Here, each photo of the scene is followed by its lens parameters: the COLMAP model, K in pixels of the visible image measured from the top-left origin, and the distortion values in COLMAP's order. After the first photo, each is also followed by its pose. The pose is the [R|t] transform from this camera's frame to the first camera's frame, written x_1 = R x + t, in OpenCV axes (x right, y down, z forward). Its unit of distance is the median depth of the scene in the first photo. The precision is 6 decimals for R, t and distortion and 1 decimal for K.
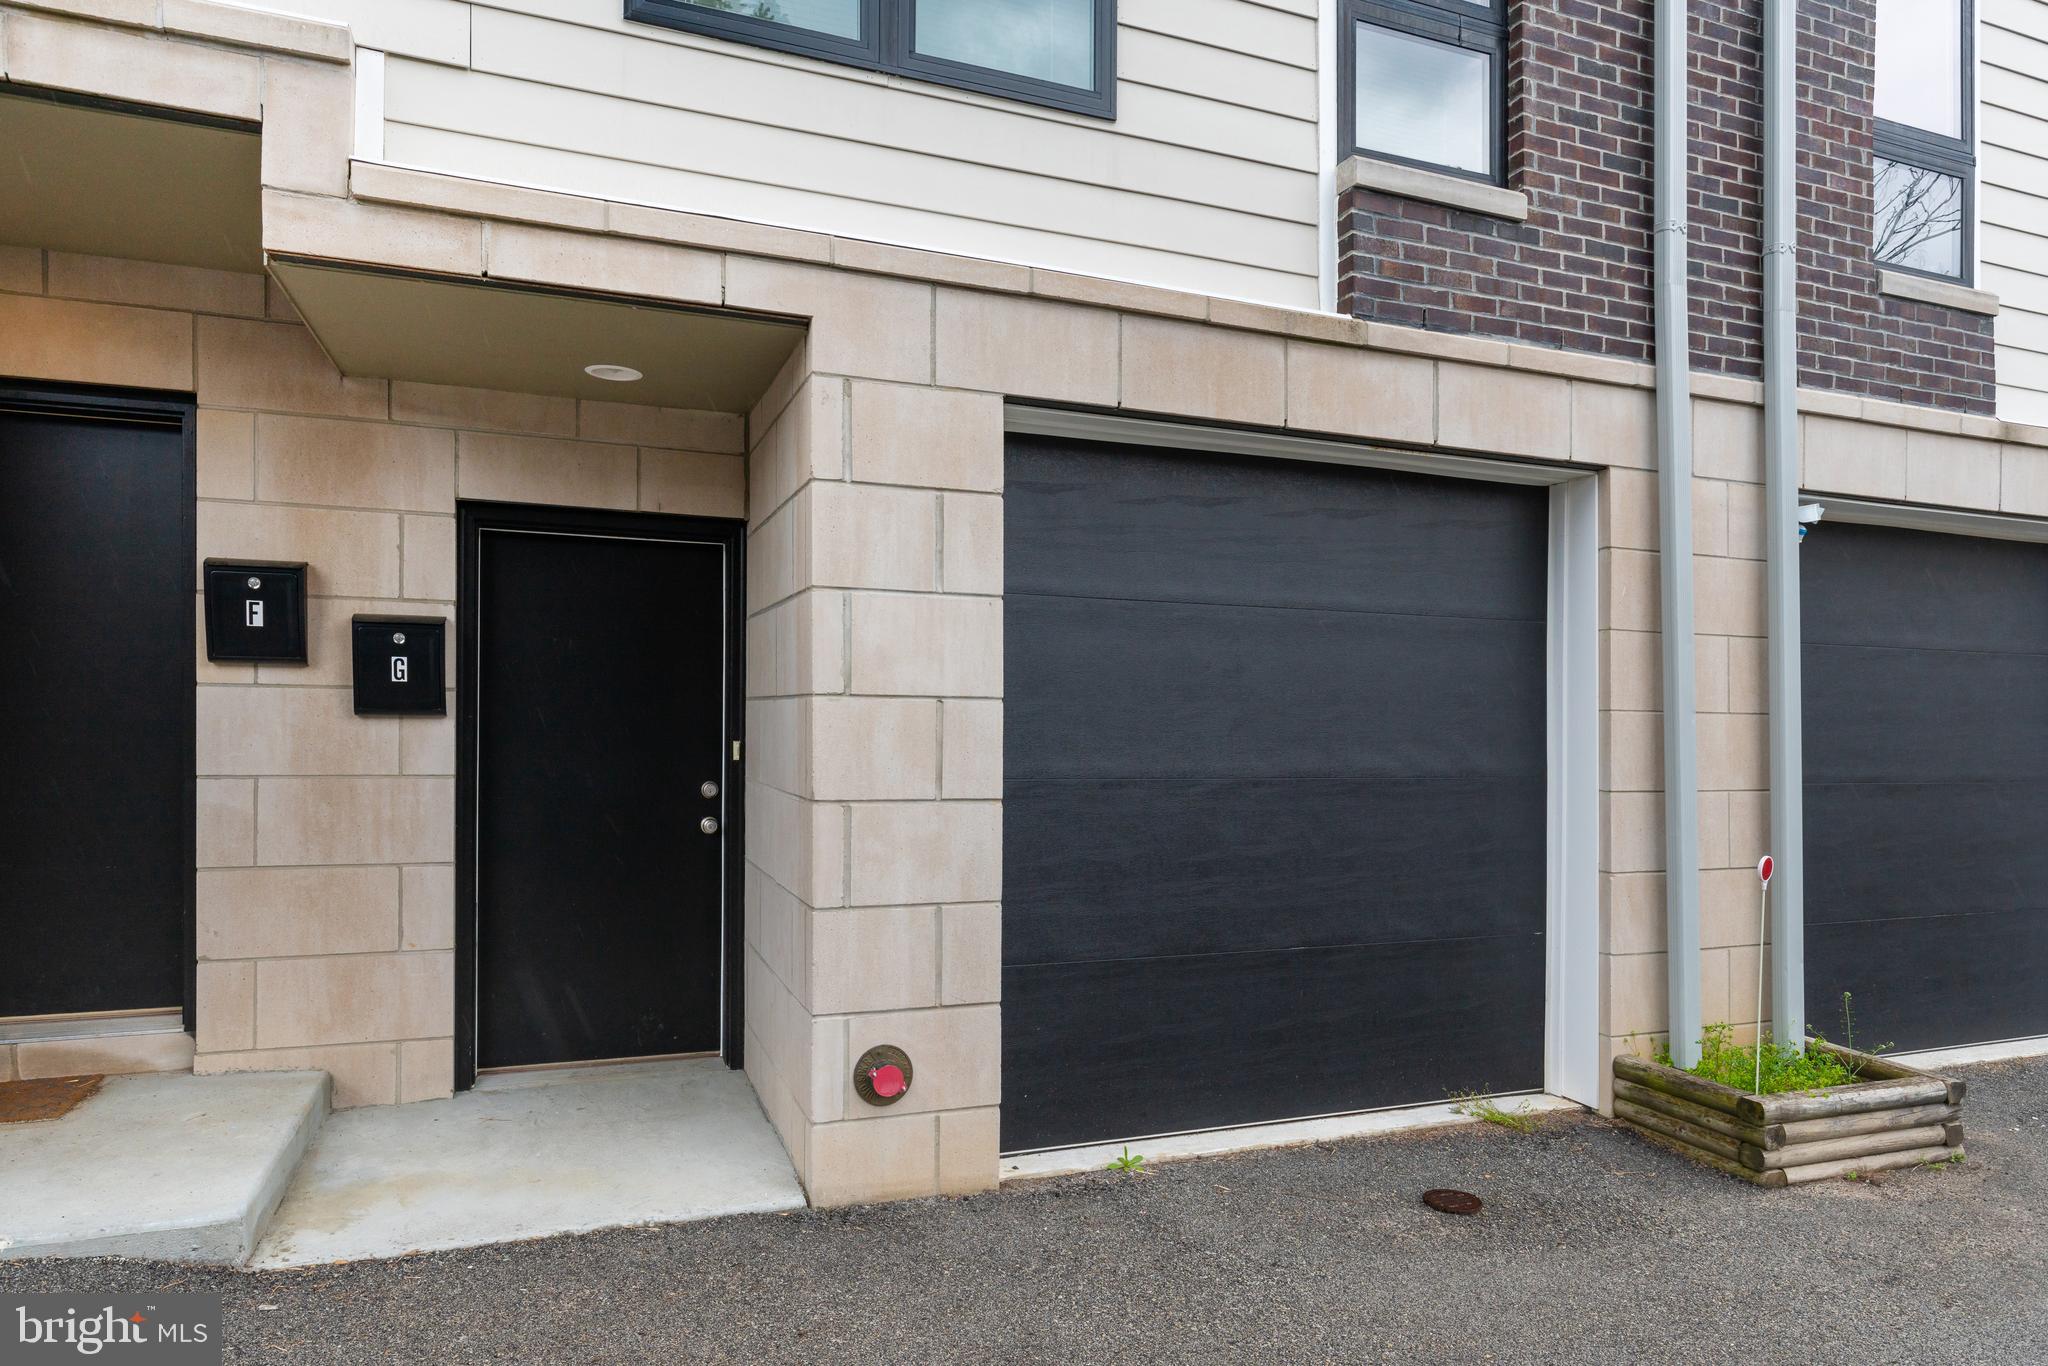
lens RADIAL K [[1277.5, 0, 1028.6], [0, 1277.5, 698.3], [0, 0, 1]] dist [0.004156, -0.000897]
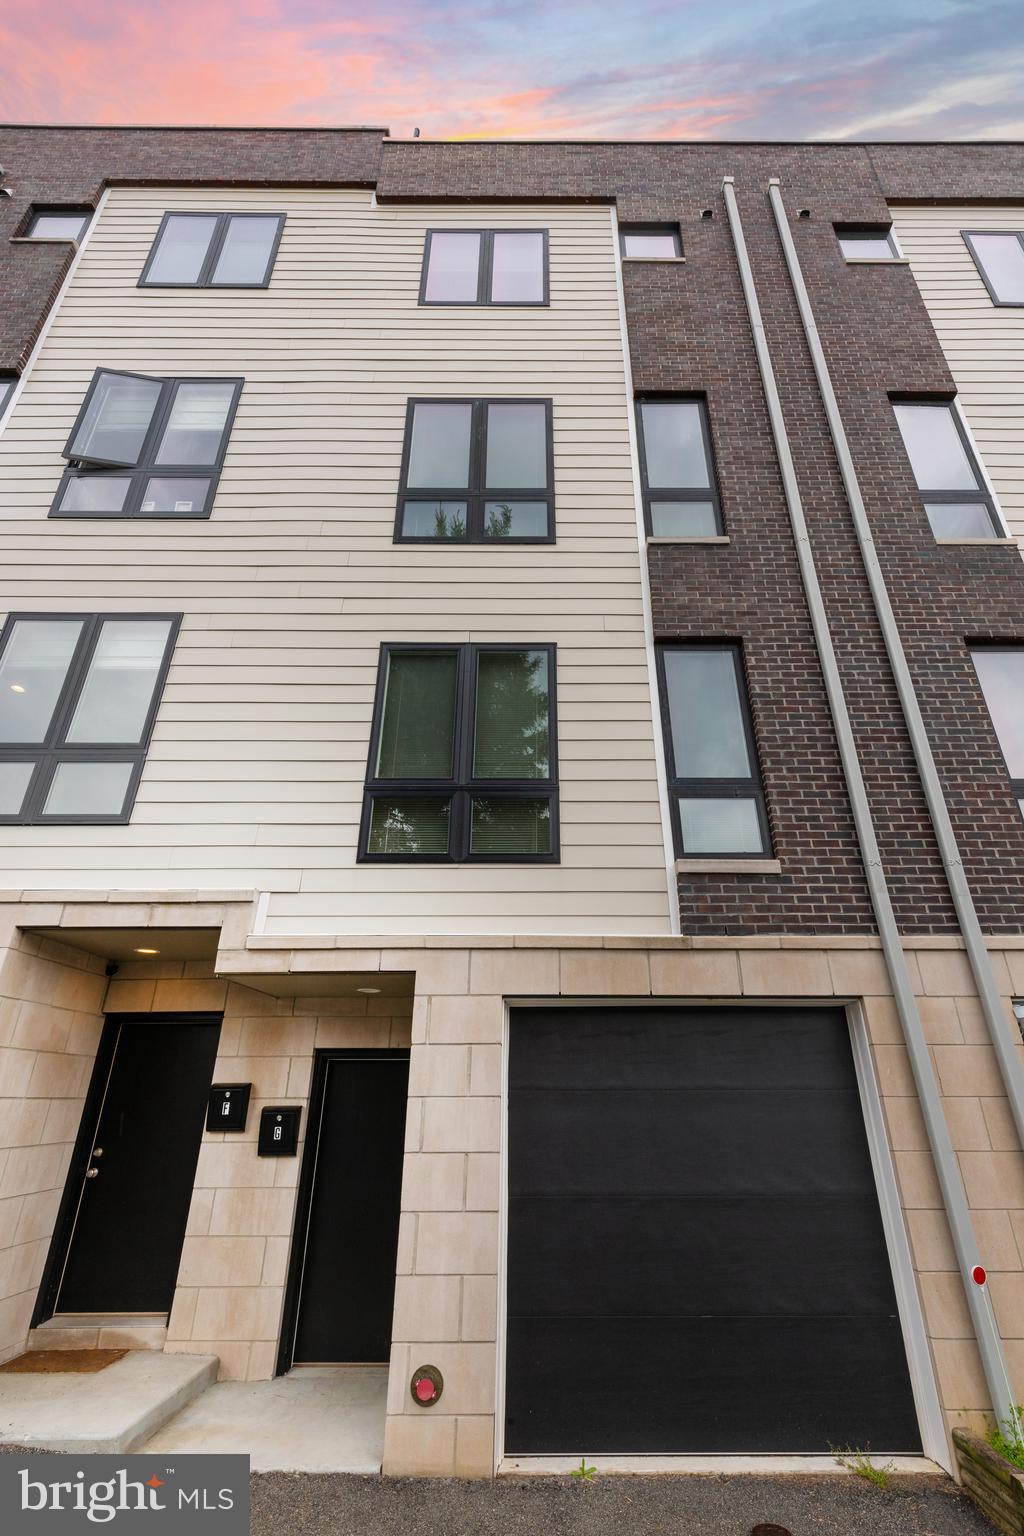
lens RADIAL K [[689.6, 0, 515.2], [0, 689.6, 763.5], [0, 0, 1]] dist [0.003731, 0.000718]
pose [[0.933863, -0.175071, -0.311850, 0.404537], [0.020088, 0.896289, -0.443016, -0.059793], [0.357066, 0.407452, 0.840528, -0.151842]]
